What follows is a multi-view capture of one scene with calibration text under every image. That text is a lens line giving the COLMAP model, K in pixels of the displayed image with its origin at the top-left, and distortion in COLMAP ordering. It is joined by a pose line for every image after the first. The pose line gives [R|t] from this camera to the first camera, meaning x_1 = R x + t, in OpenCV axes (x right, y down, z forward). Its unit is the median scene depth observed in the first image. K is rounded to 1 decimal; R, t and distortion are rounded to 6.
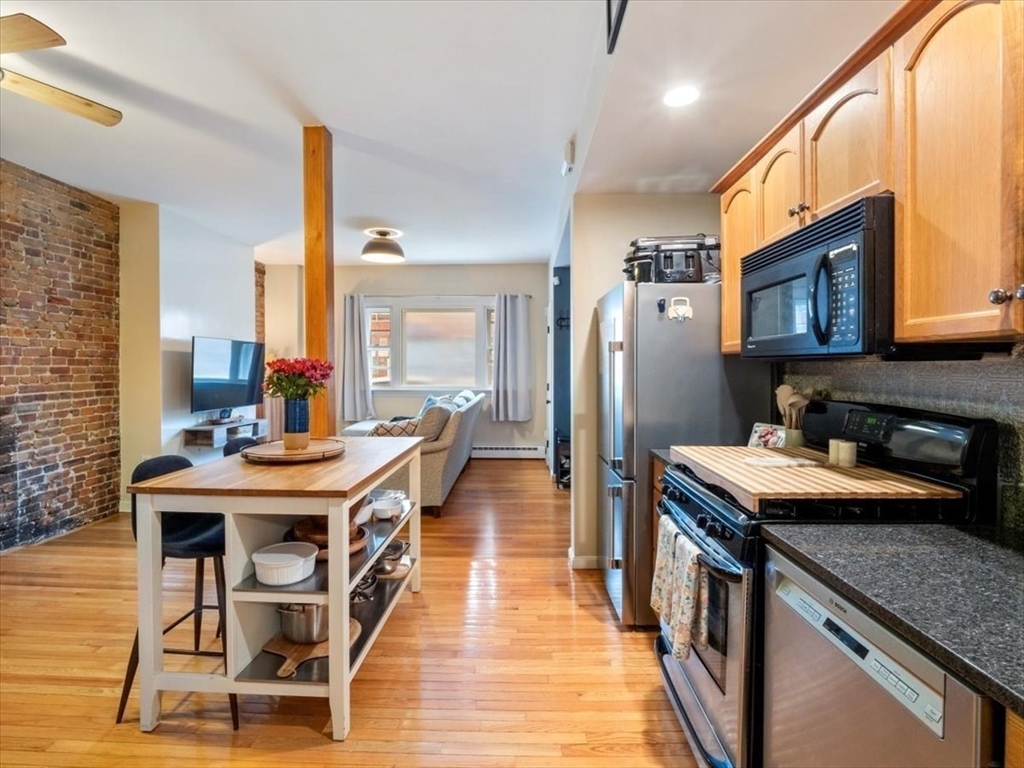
lens RADIAL K [[501.1, 0, 514.1], [0, 501.1, 378.9], [0, 0, 1]] dist [-0.013349, -0.000018]
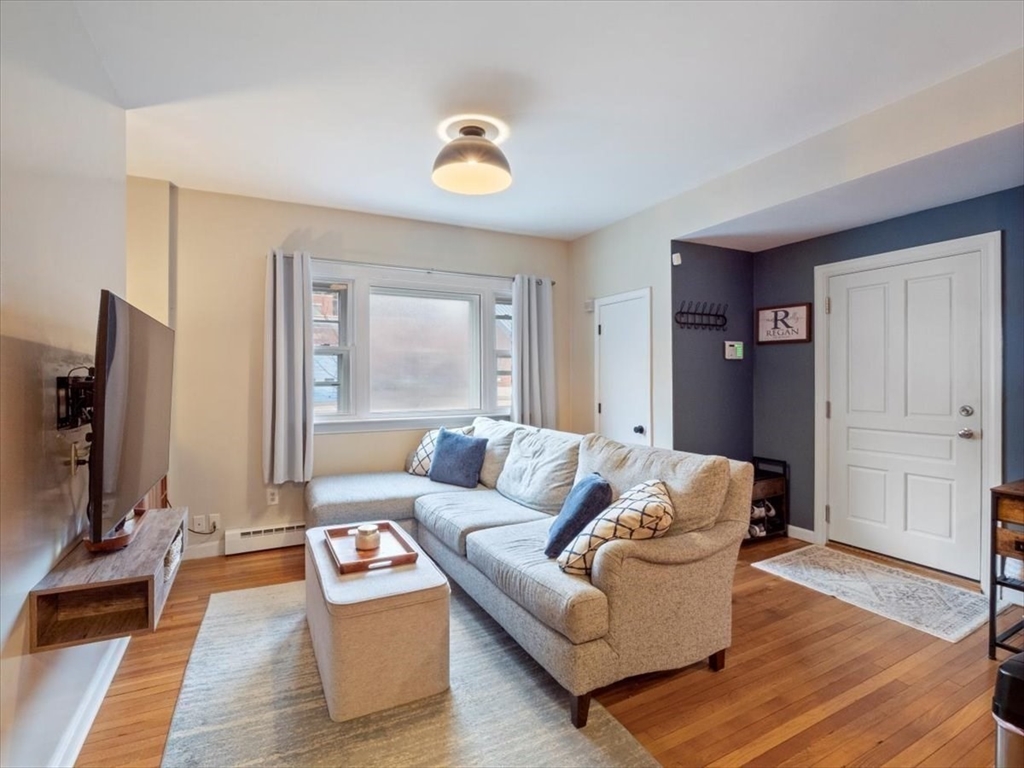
lens RADIAL K [[501.1, 0, 510.9], [0, 501.1, 378.5], [0, 0, 1]] dist [-0.013349, -0.000018]
pose [[0.878454, -0.000748, 0.477826, -1.353243], [0.014164, 0.999600, -0.024474, -0.039507], [-0.477616, 0.028267, 0.878114, 1.461855]]
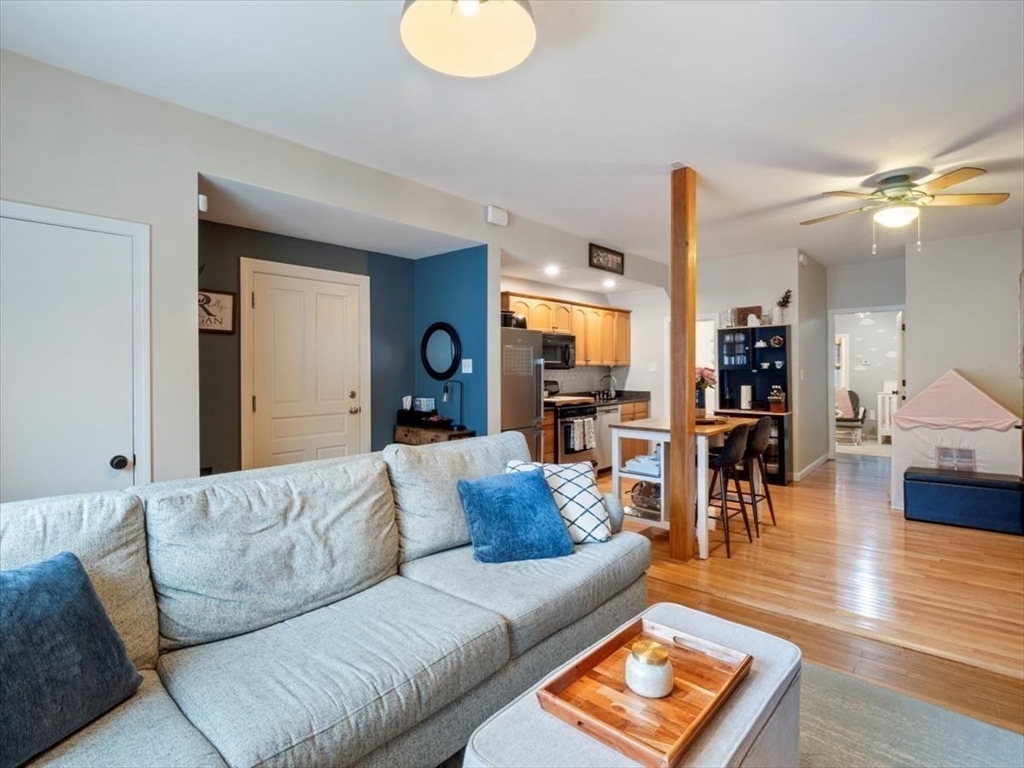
lens RADIAL K [[501.1, 0, 506.5], [0, 501.1, 366.9], [0, 0, 1]] dist [-0.013349, -0.000018]
pose [[-0.747598, 0.005609, 0.664128, -1.378653], [0.020637, 0.999678, 0.014787, -0.103500], [-0.663831, 0.024760, -0.747472, 3.461824]]
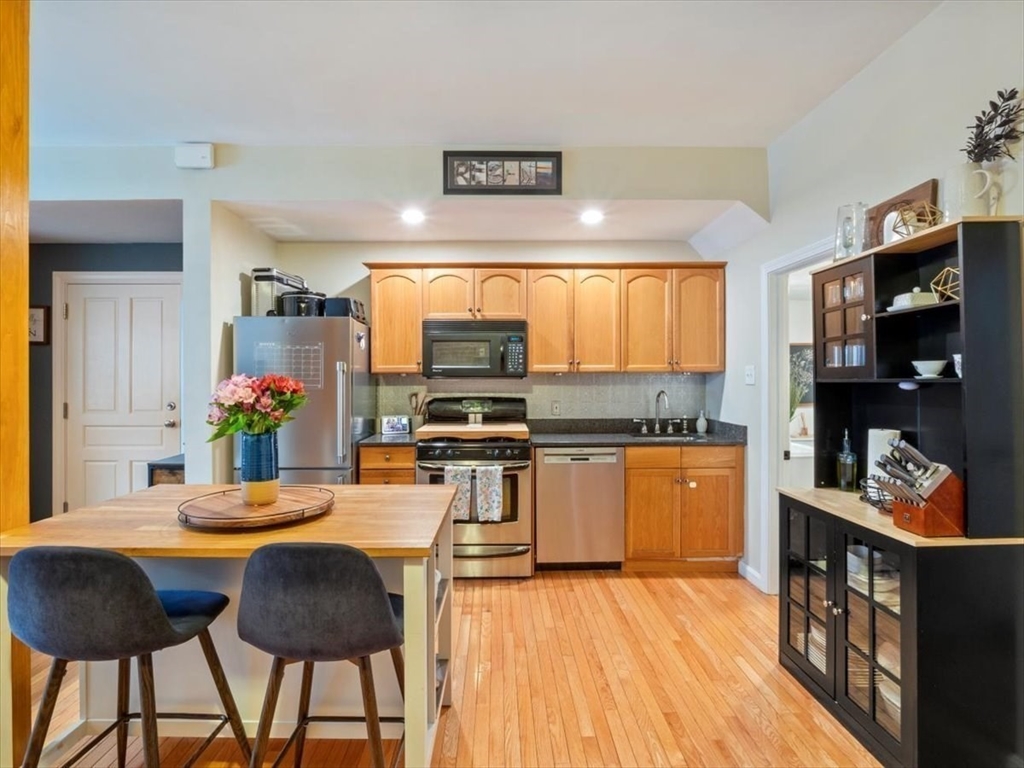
lens RADIAL K [[501.1, 0, 510.7], [0, 501.1, 377.6], [0, 0, 1]] dist [-0.013349, -0.000018]
pose [[-0.038305, 0.001155, 0.999265, -1.433724], [0.026372, 0.999652, -0.000144, -0.035002], [-0.998918, 0.026347, -0.038322, 0.813451]]
